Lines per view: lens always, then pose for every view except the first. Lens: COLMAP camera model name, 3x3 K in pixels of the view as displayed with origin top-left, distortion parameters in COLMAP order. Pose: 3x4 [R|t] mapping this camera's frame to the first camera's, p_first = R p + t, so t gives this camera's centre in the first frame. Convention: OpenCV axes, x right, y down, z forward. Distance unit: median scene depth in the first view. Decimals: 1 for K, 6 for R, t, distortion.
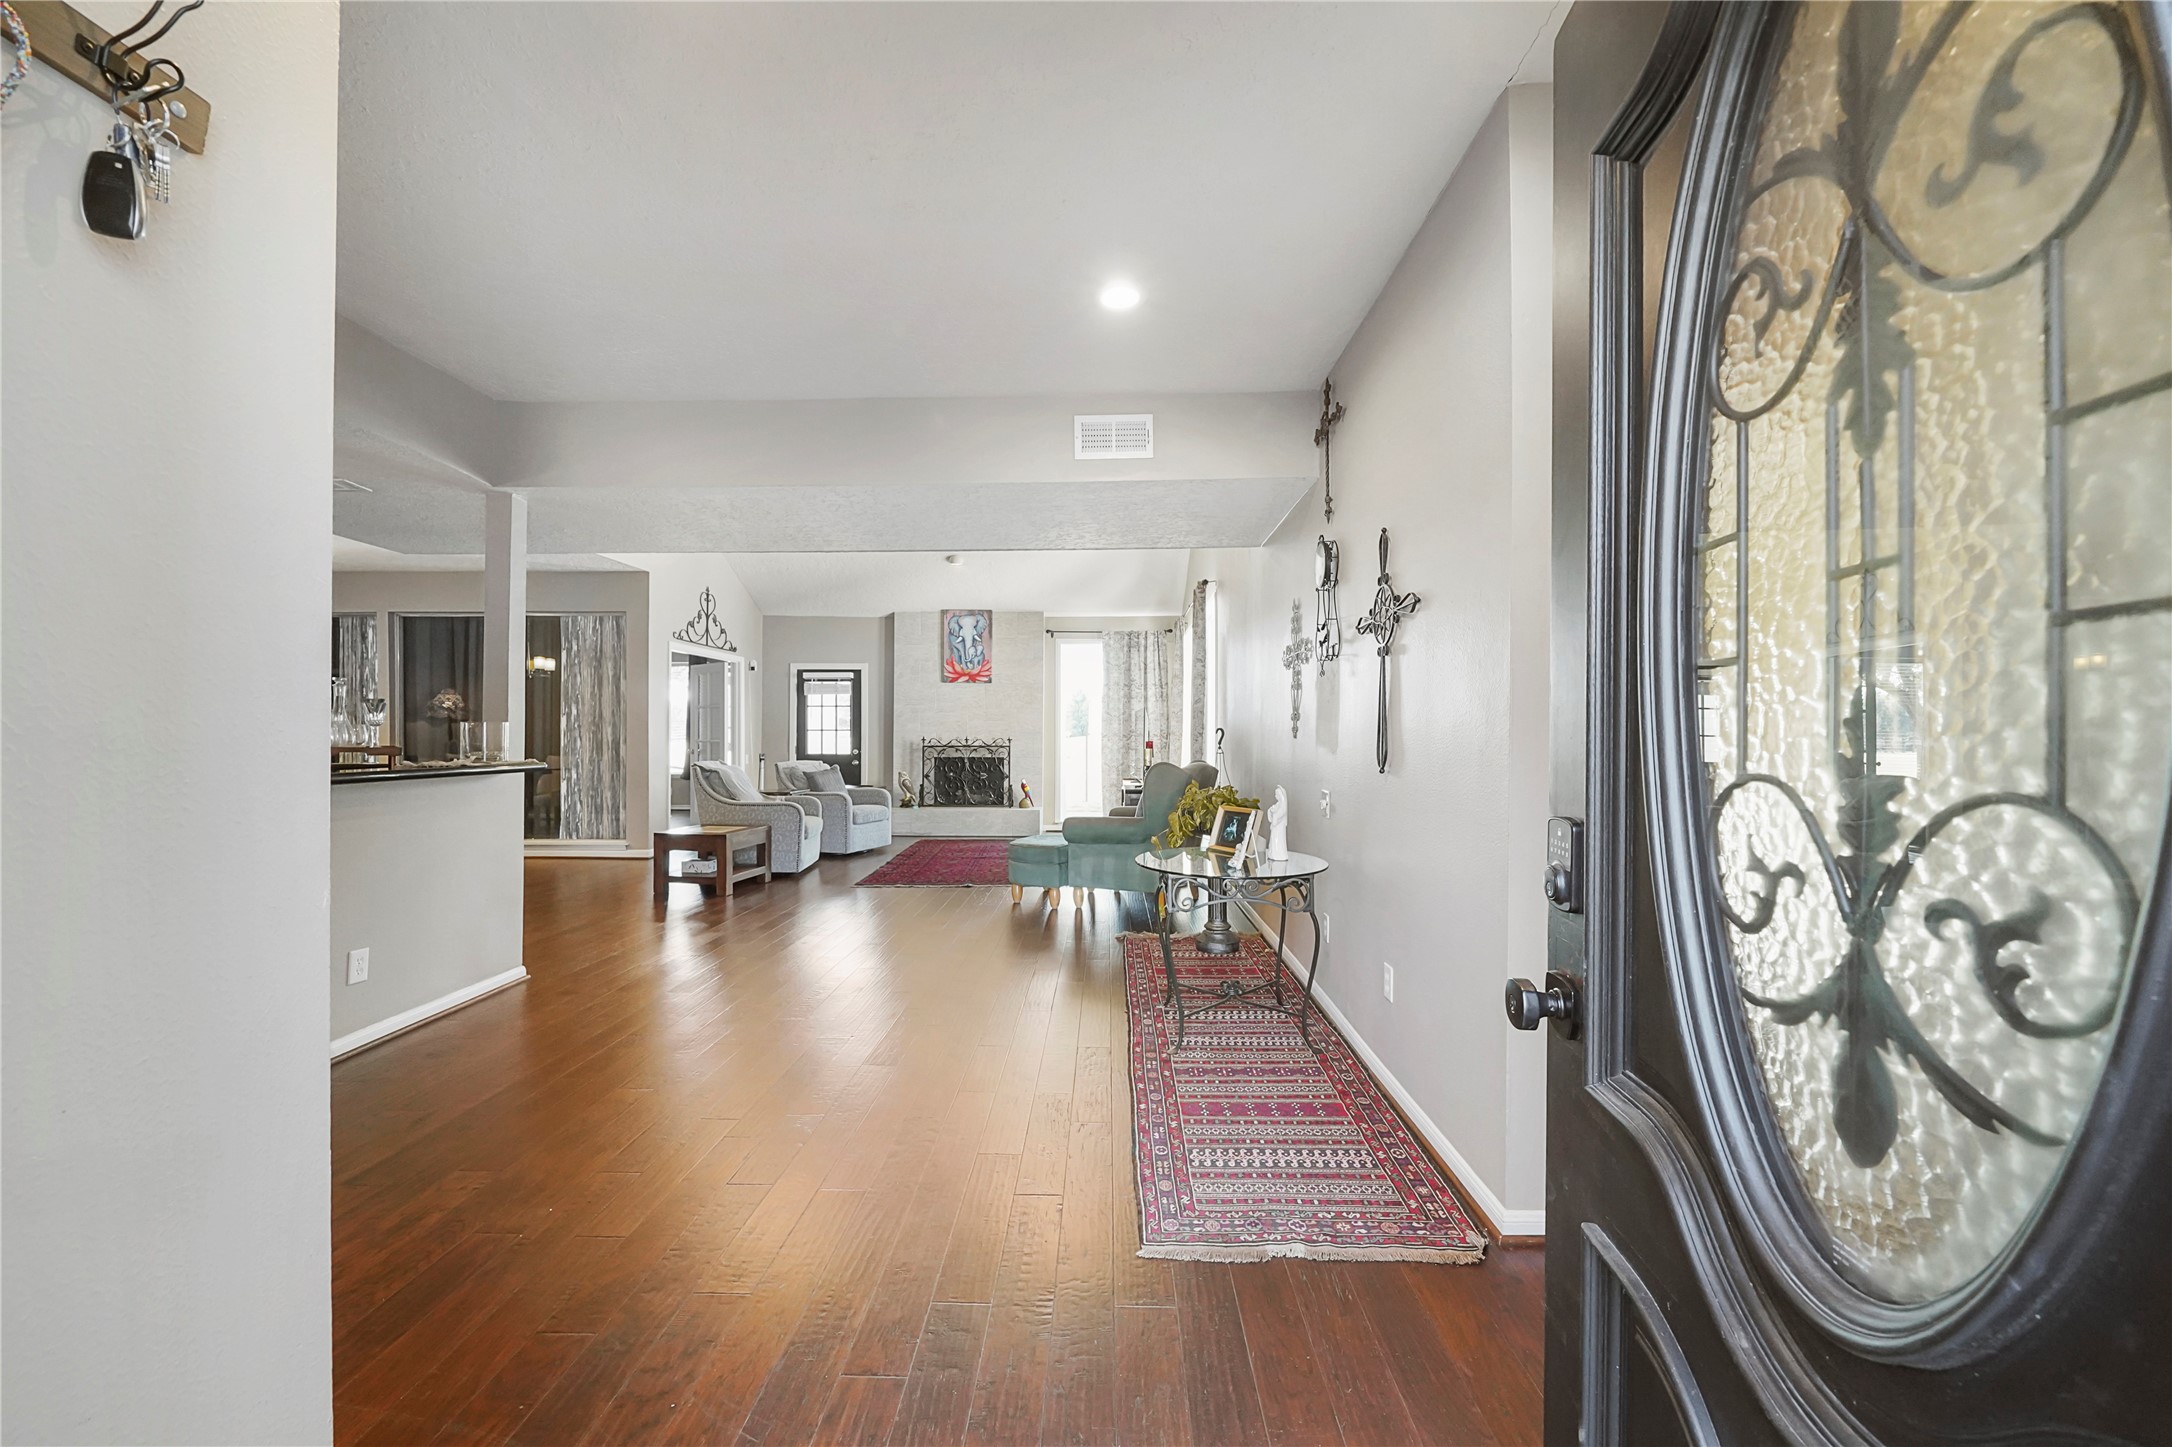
lens RADIAL K [[815.3, 0, 1087.1], [0, 815.3, 732.6], [0, 0, 1]] dist [-0.000071, -0.000034]
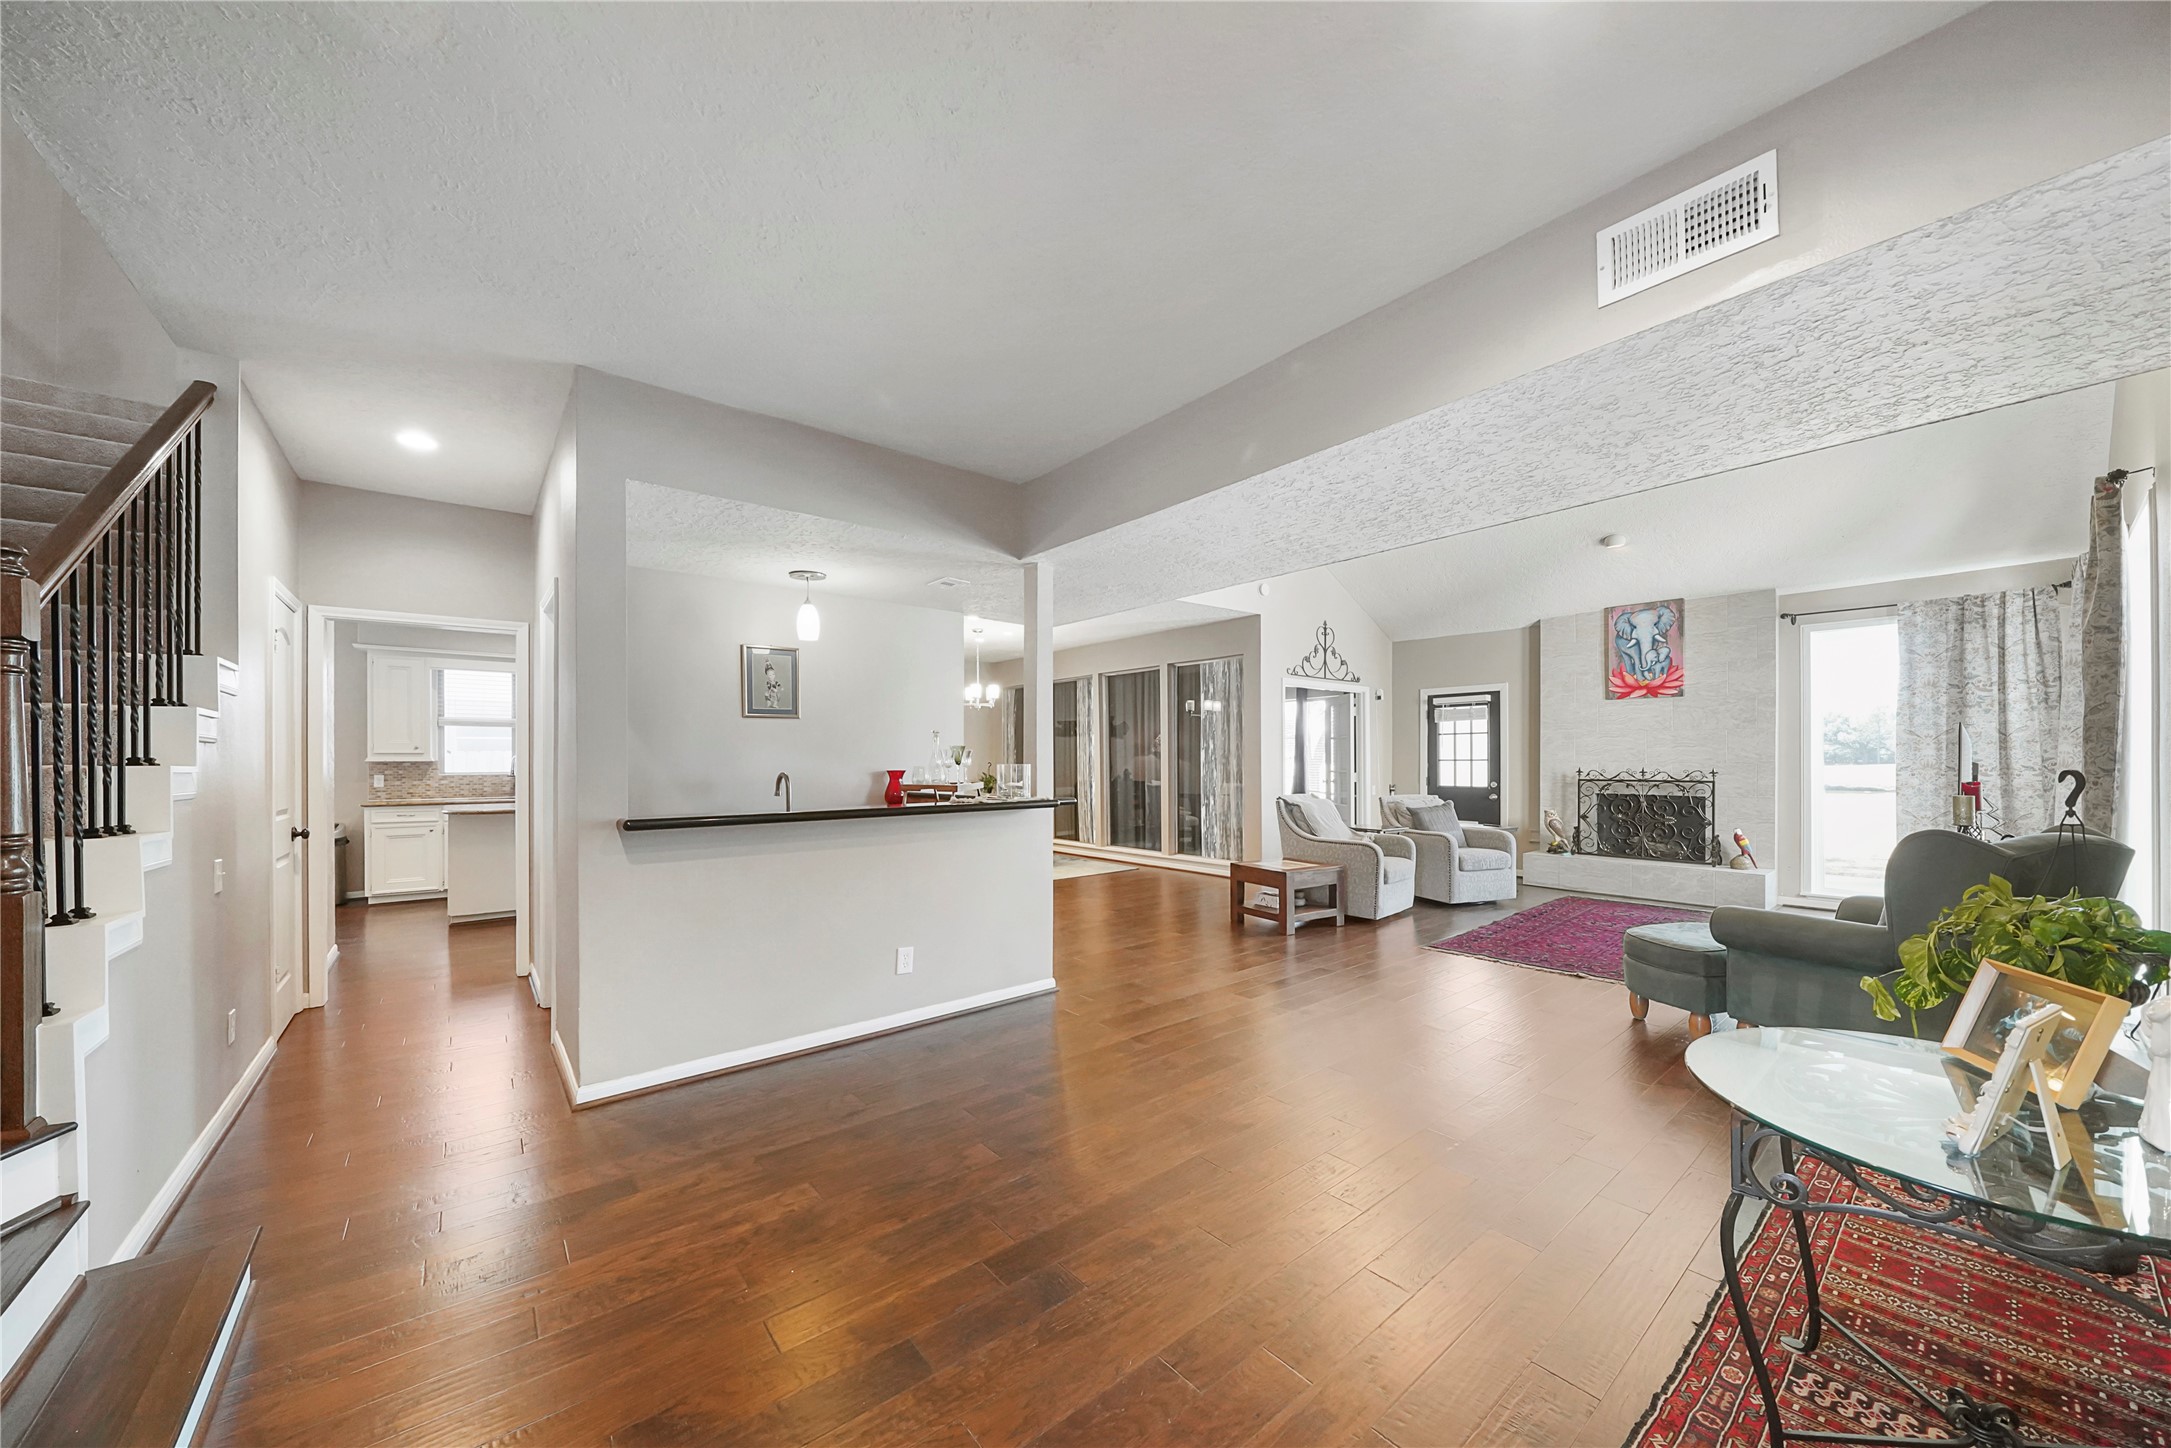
lens RADIAL K [[766.0, 0, 1086.6], [0, 766.0, 762.9], [0, 0, 1]] dist [-0.000476, -0.000315]
pose [[0.655289, 0.000532, -0.755378, 0.055090], [0.005414, 0.999971, 0.005401, -0.007043], [0.755359, -0.007628, 0.655267, 0.131427]]
